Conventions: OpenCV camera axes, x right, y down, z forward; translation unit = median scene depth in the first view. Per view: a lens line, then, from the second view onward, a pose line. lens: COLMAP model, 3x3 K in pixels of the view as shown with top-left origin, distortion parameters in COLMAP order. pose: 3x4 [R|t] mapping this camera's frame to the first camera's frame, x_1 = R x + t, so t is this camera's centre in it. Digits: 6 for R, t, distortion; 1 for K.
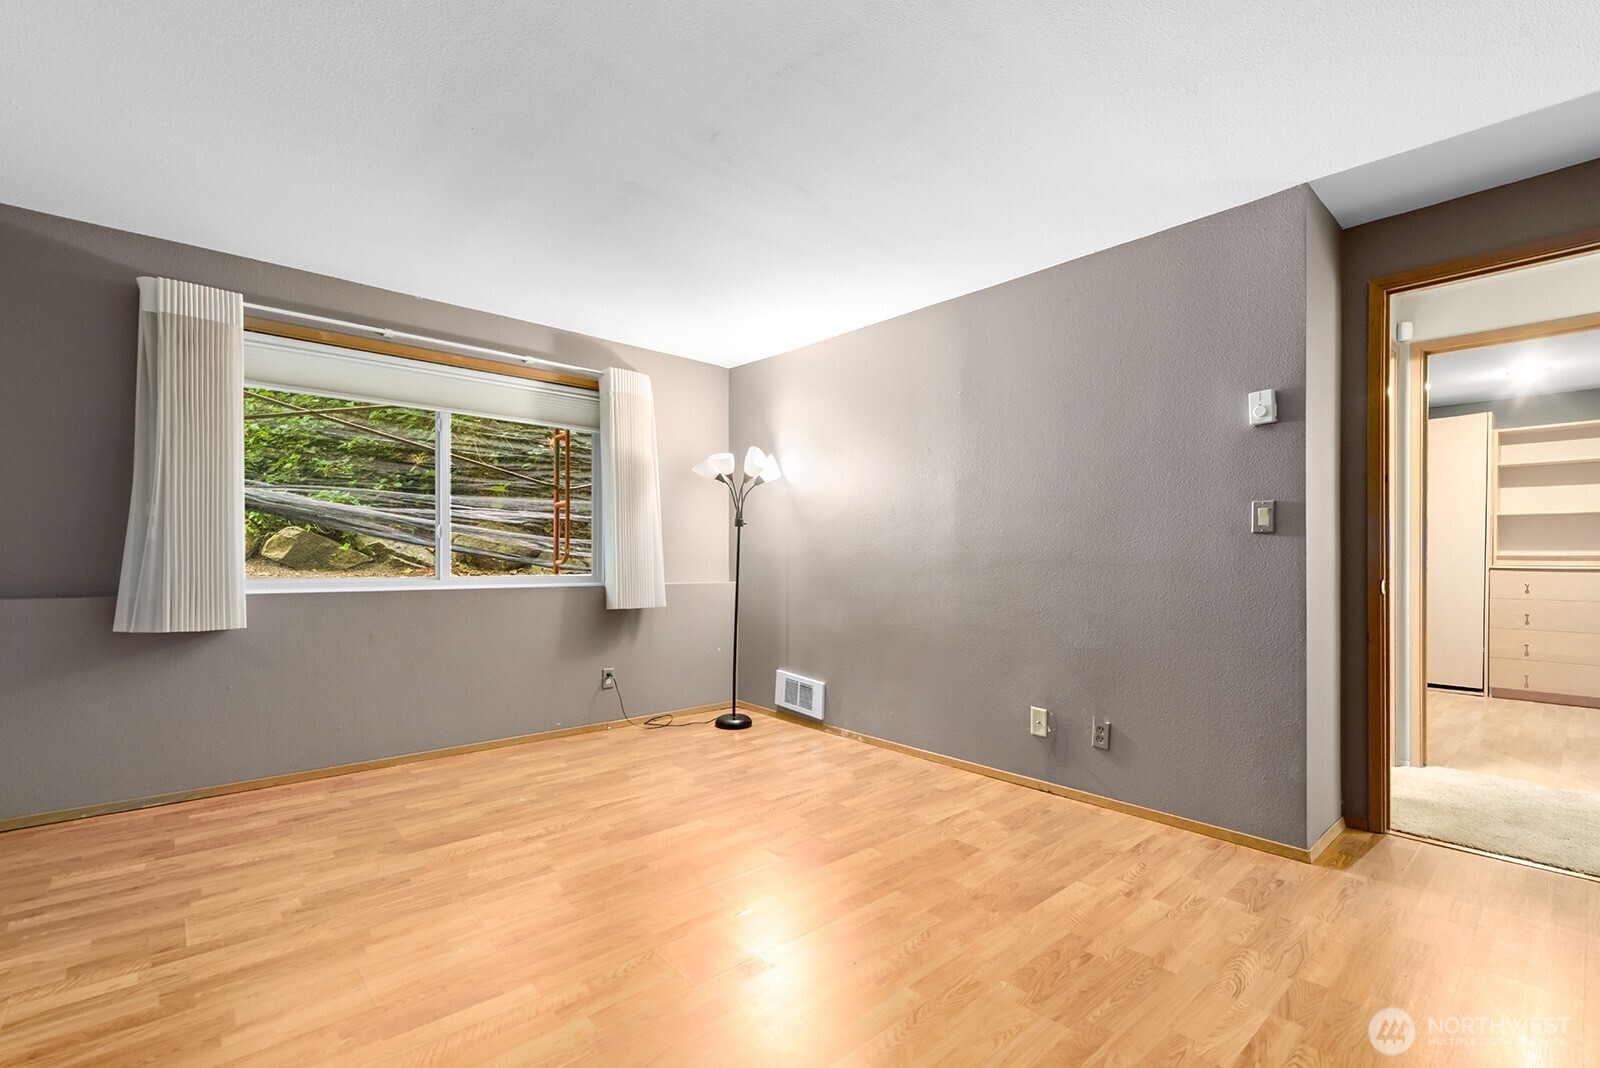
lens RADIAL K [[713.8, 0, 801.9], [0, 713.8, 575.9], [0, 0, 1]] dist [0.016503, -0.006563]
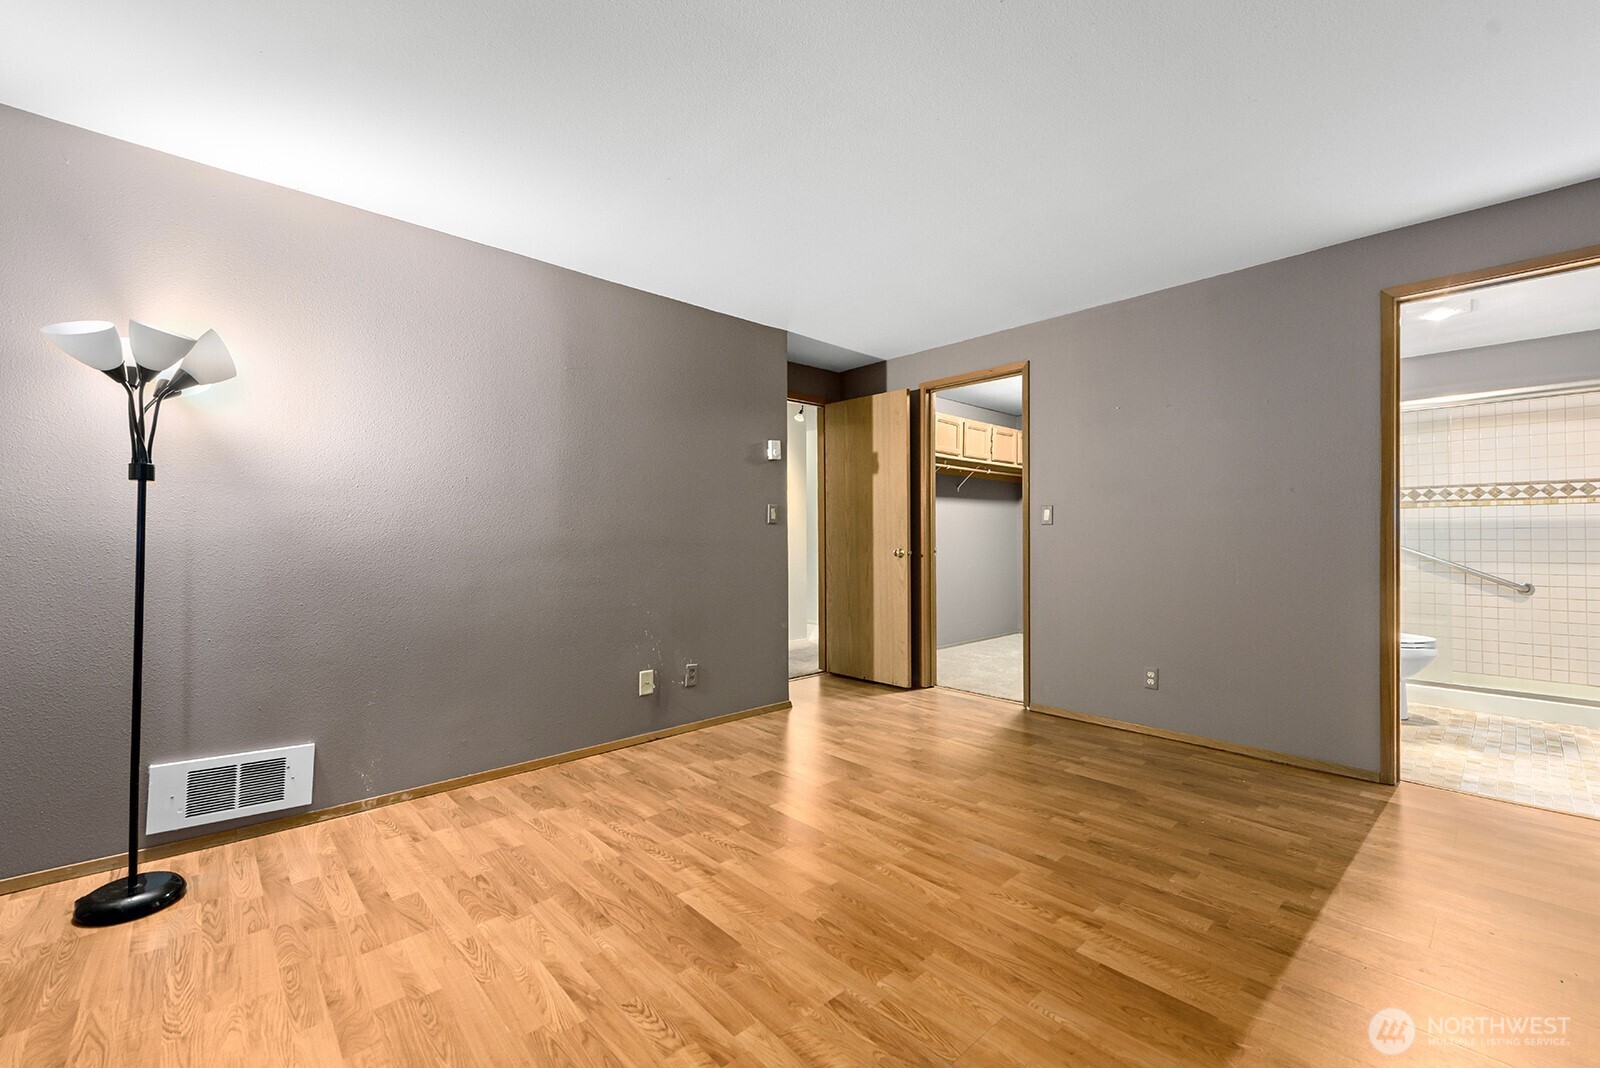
lens RADIAL K [[654.2, 0, 798.6], [0, 654.2, 523.4], [0, 0, 1]] dist [0.003428, -0.000736]
pose [[-0.011781, 0.011305, 0.999867, -0.709549], [0.029434, 0.999507, -0.010954, -0.032311], [-0.999497, 0.029301, -0.012108, 0.740628]]
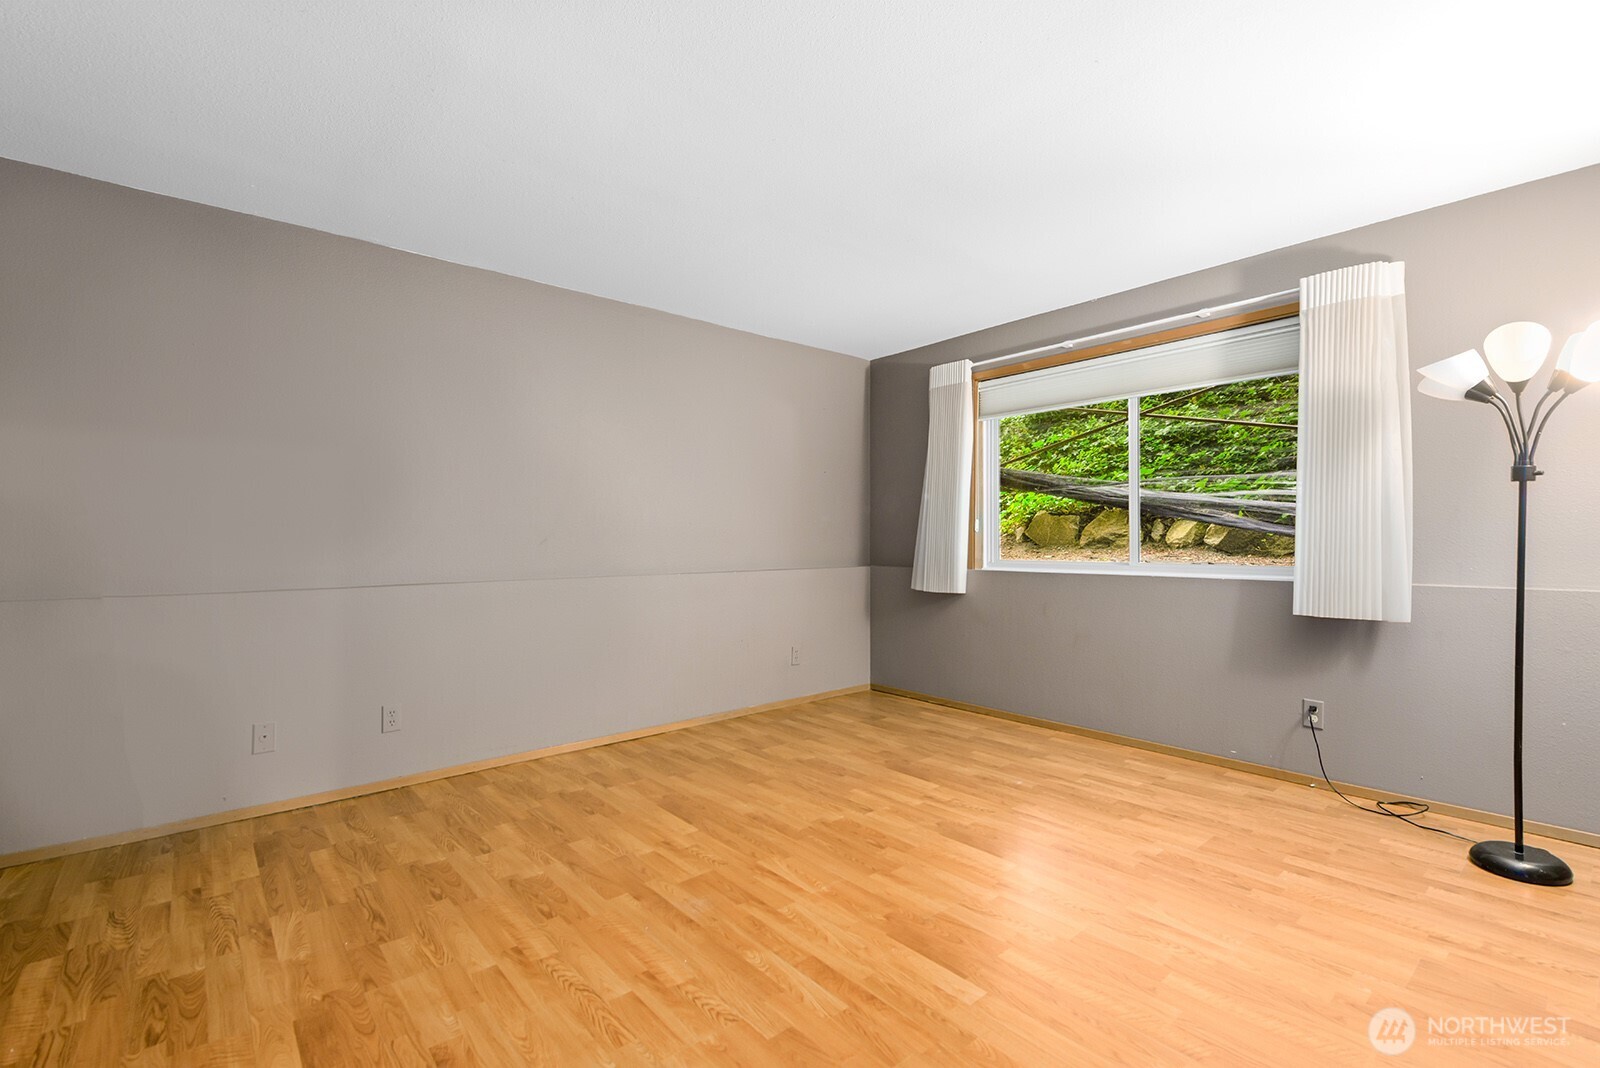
lens RADIAL K [[713.8, 0, 793.8], [0, 713.8, 536.1], [0, 0, 1]] dist [0.016503, -0.006563]
pose [[-0.031491, -0.011930, -0.999433, 0.583987], [-0.024560, 0.999636, -0.011159, -0.014895], [0.999202, 0.024195, -0.031772, 0.650183]]
